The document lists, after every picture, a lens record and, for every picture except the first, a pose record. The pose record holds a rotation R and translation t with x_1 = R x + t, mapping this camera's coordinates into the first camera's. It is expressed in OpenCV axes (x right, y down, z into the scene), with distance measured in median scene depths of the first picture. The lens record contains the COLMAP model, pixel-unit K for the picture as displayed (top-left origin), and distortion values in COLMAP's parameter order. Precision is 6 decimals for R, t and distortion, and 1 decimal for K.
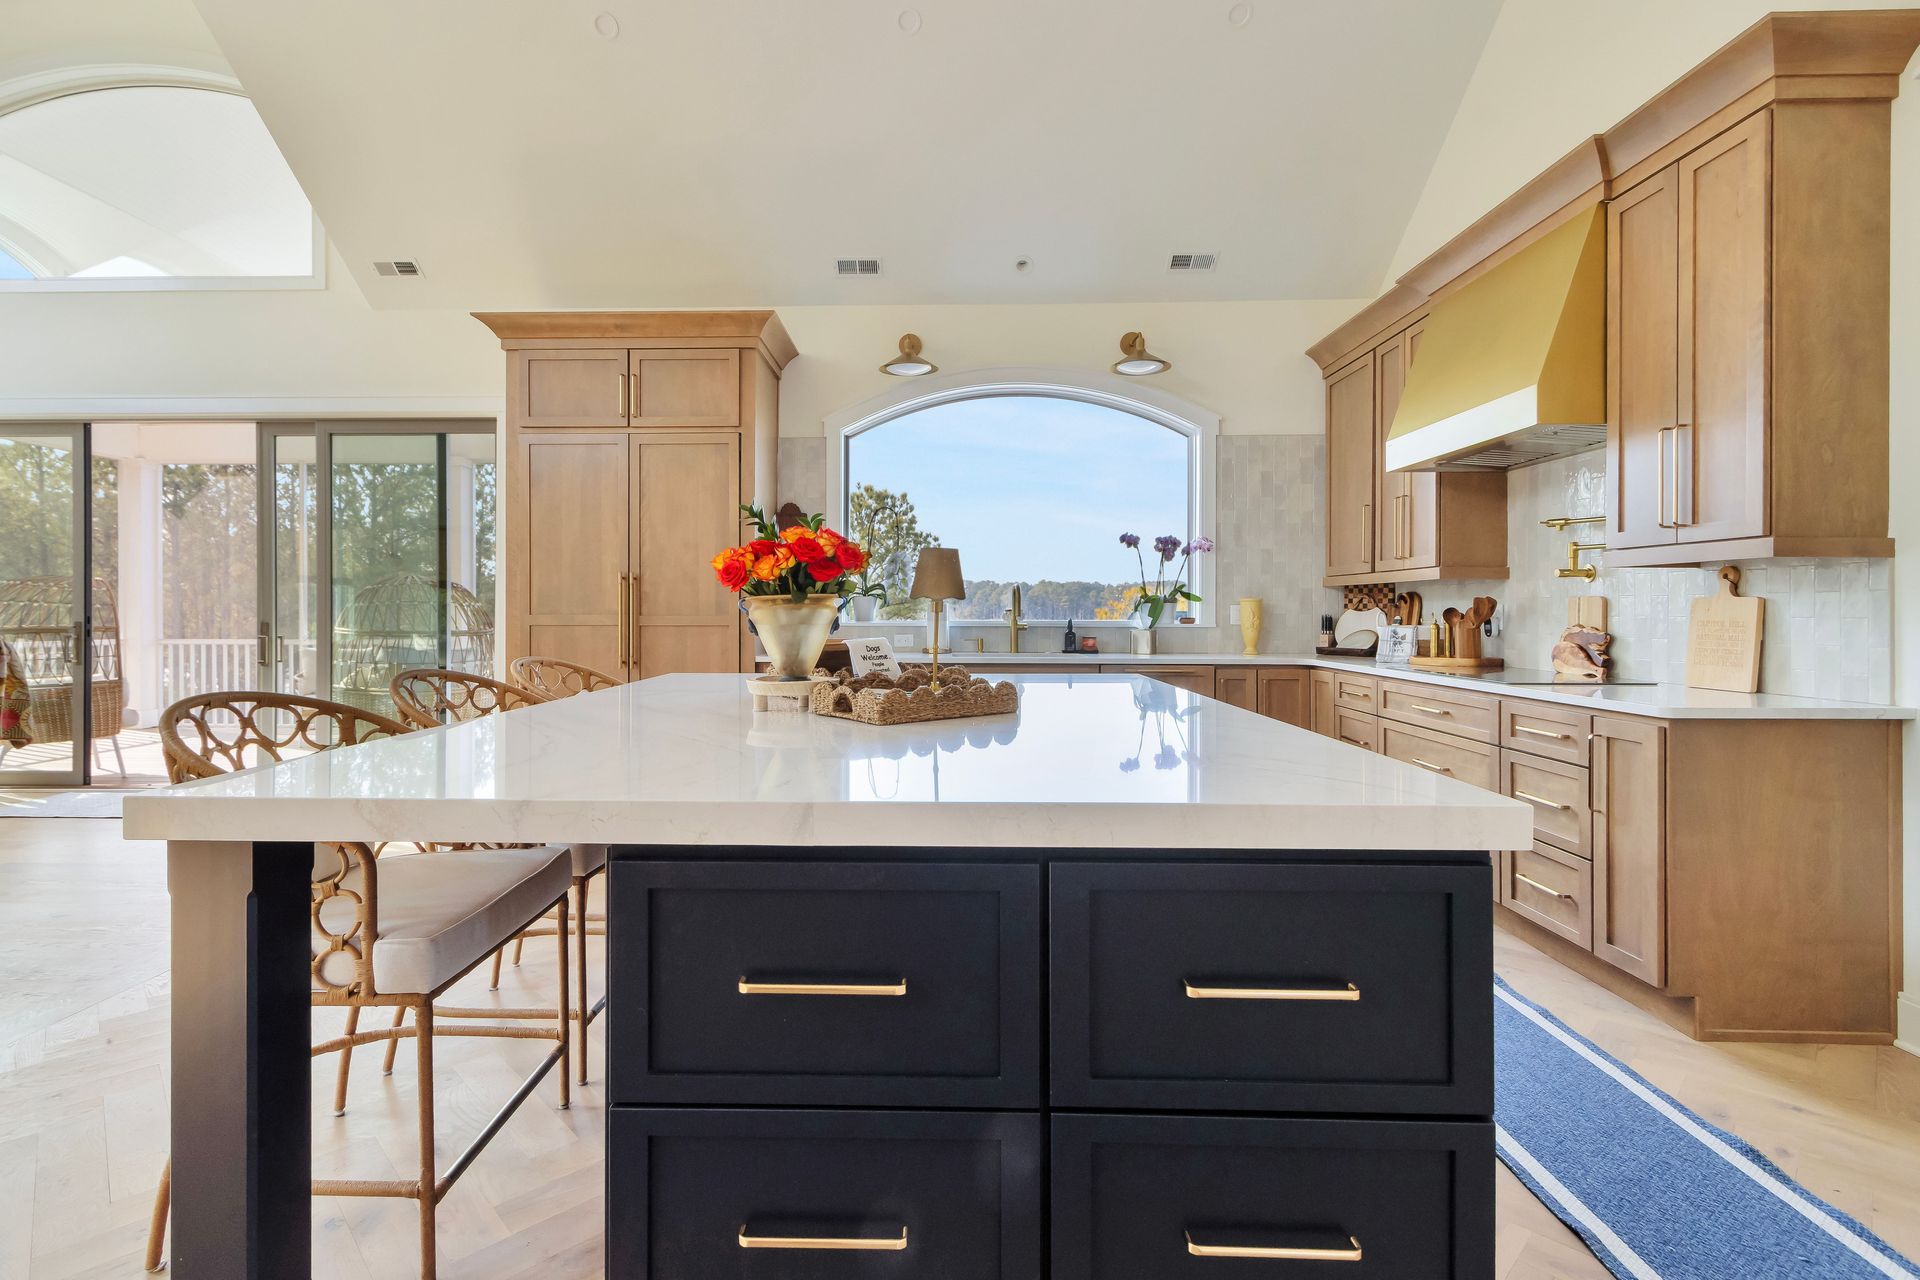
lens RADIAL K [[961.1, 0, 909.8], [0, 961.1, 612.0], [0, 0, 1]] dist [0.012170, -0.000462]
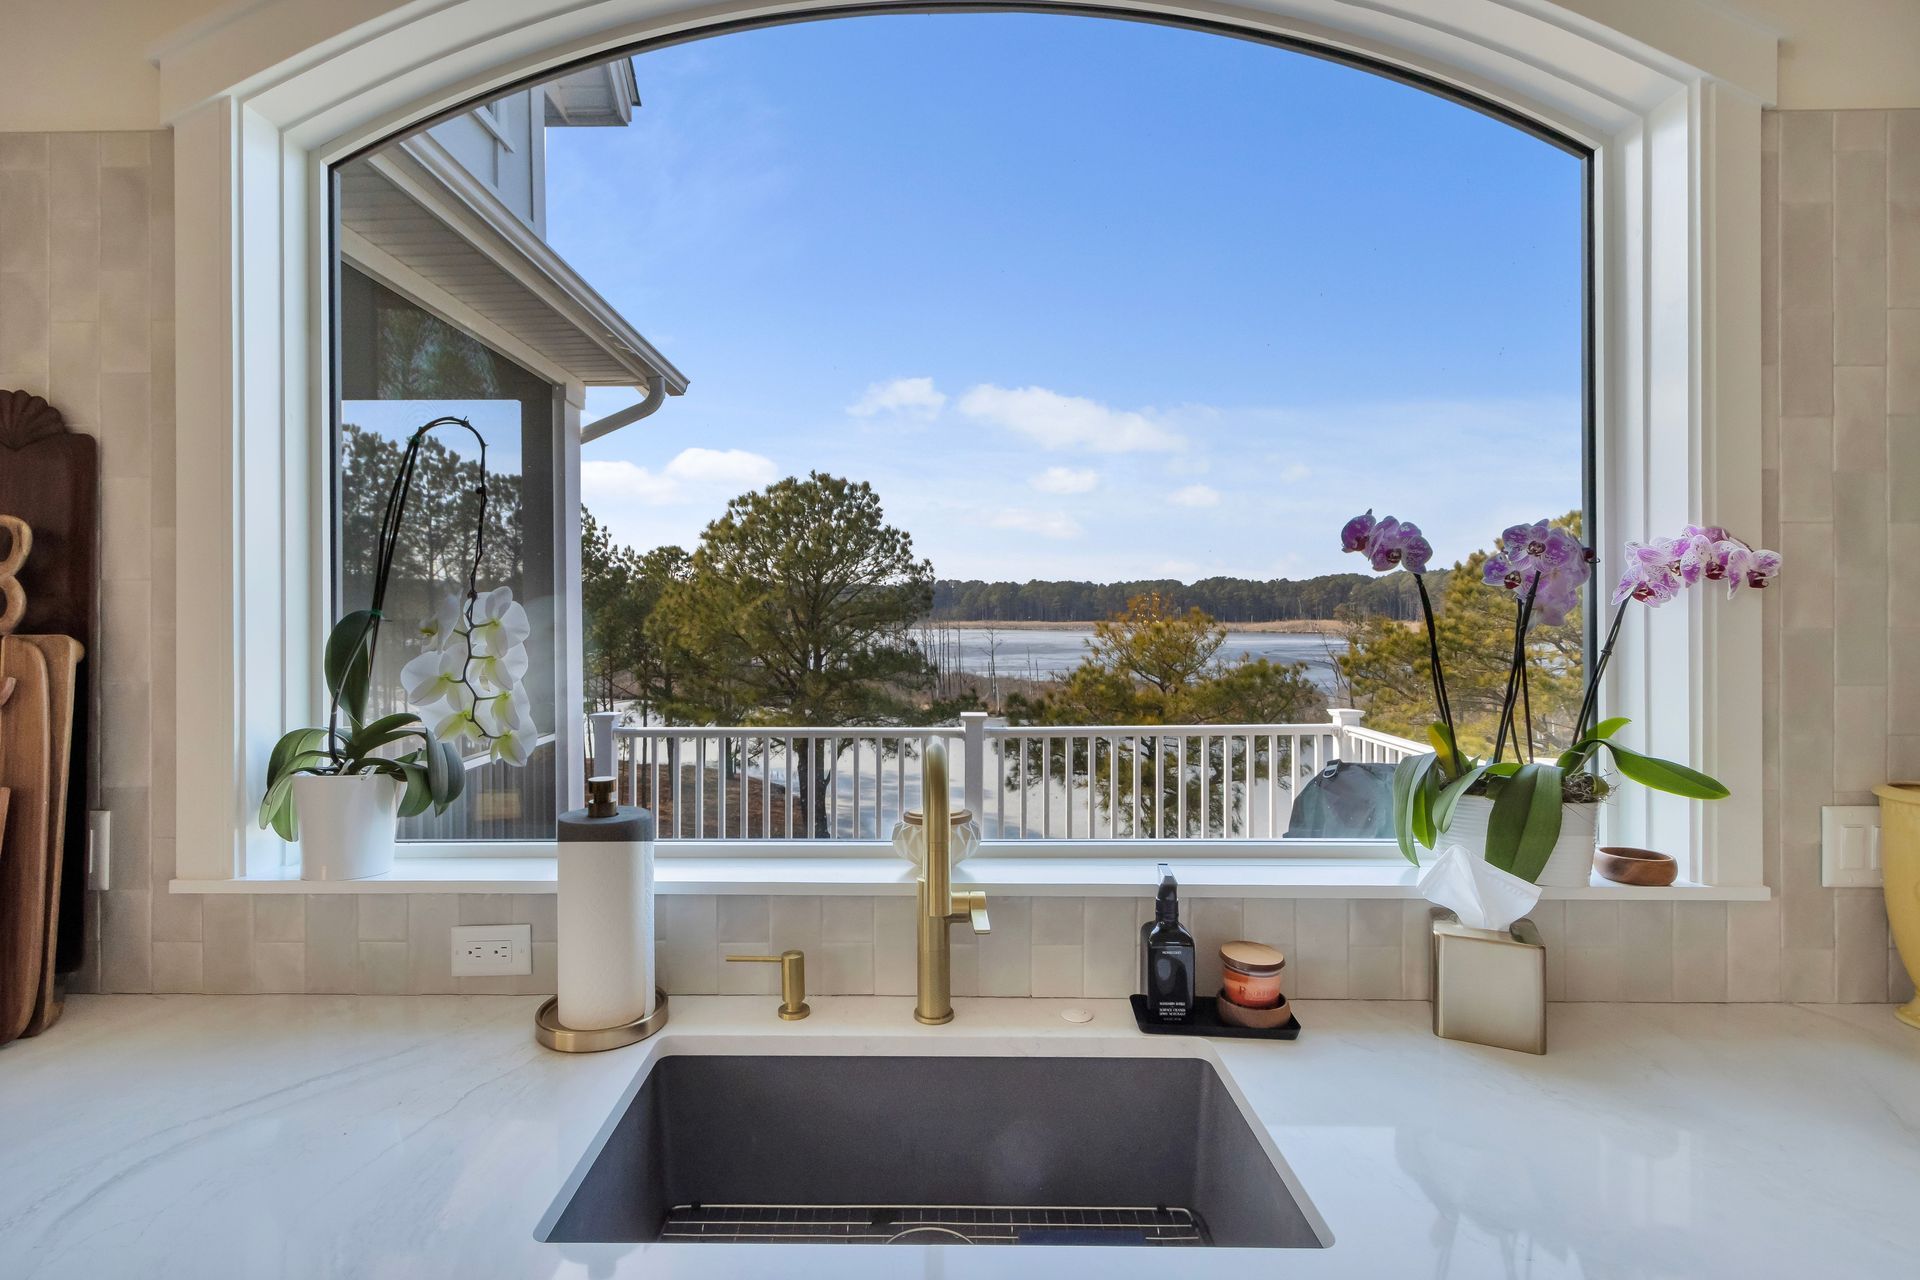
lens RADIAL K [[961.1, 0, 909.8], [0, 961.1, 612.0], [0, 0, 1]] dist [0.012170, -0.000462]
pose [[0.999947, -0.003414, 0.009696, 0.101007], [0.003401, 0.999993, 0.001381, -0.057962], [-0.009701, -0.001348, 0.999952, 0.760411]]
